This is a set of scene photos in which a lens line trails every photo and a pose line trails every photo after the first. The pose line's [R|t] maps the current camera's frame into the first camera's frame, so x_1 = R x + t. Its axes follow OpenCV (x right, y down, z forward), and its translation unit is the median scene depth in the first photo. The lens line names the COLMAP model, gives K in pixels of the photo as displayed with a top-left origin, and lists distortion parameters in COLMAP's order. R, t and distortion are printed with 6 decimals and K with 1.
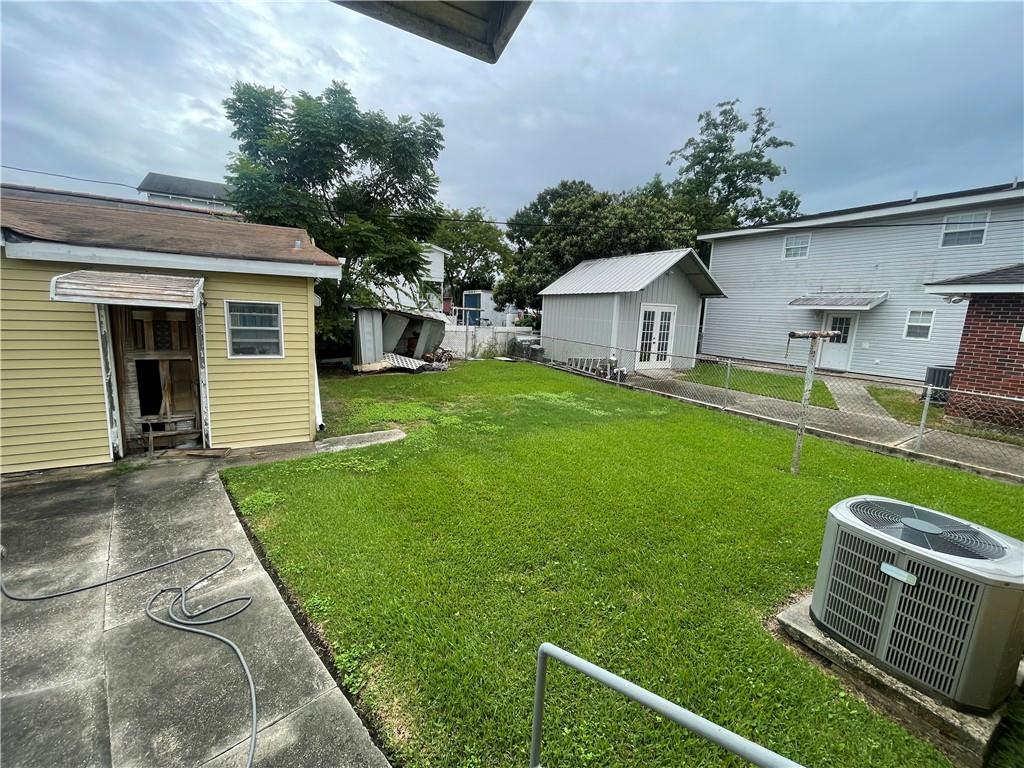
lens RADIAL K [[417.4, 0, 511.5], [0, 417.4, 380.9], [0, 0, 1]] dist [0.000562, 0.000138]
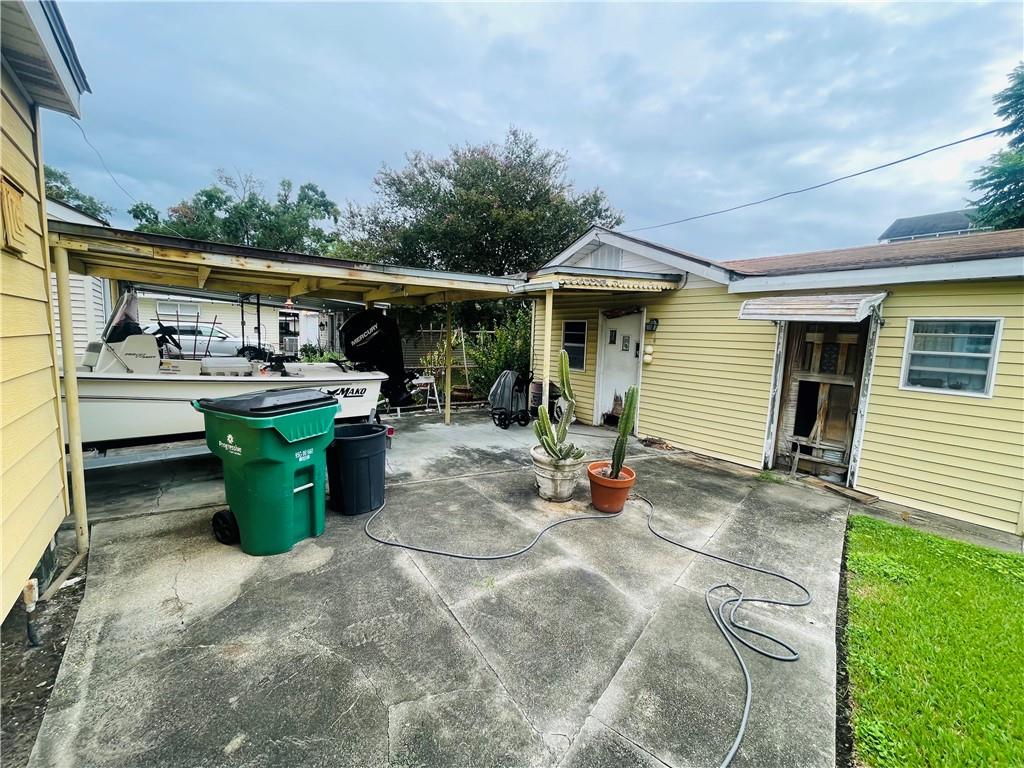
lens RADIAL K [[417.4, 0, 508.7], [0, 417.4, 378.6], [0, 0, 1]] dist [0.000562, 0.000138]
pose [[0.134500, 0.062253, -0.988956, 0.025437], [-0.197746, 0.979636, 0.034773, 0.052067], [0.970982, 0.190885, 0.144071, 0.149112]]
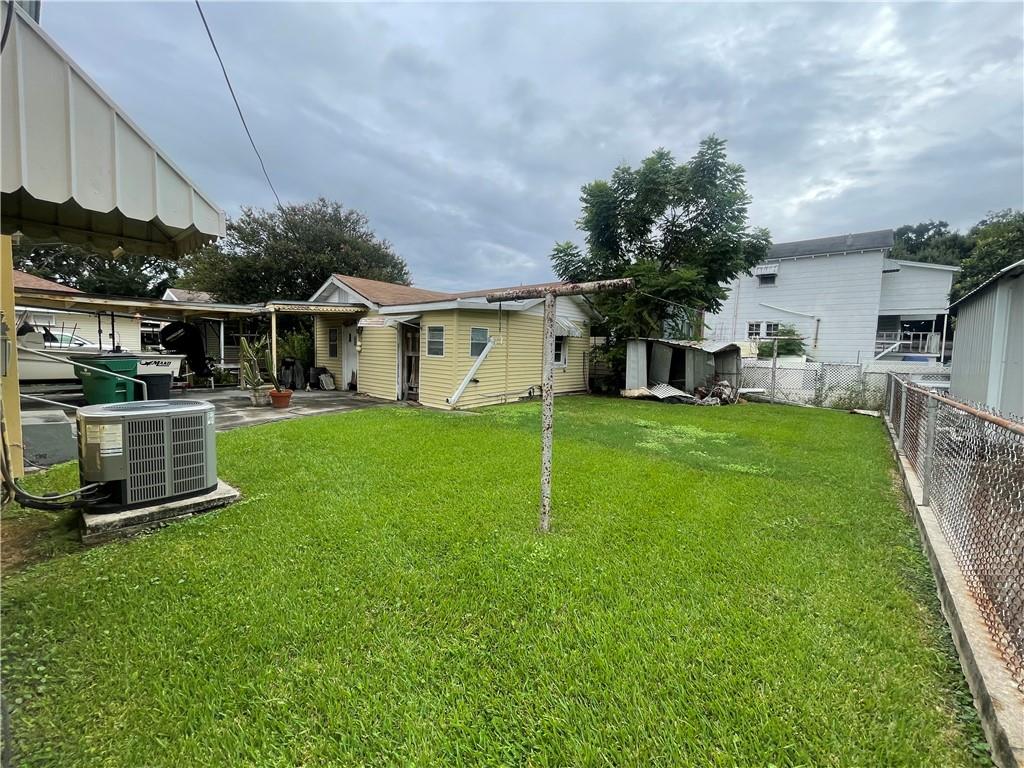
lens RADIAL K [[417.4, 0, 512.4], [0, 417.4, 393.4], [0, 0, 1]] dist [0.000562, 0.000138]
pose [[0.331410, 0.061381, -0.941488, 1.335330], [-0.173804, 0.984776, 0.003023, 0.041207], [0.927340, 0.162632, 0.337033, 0.803745]]
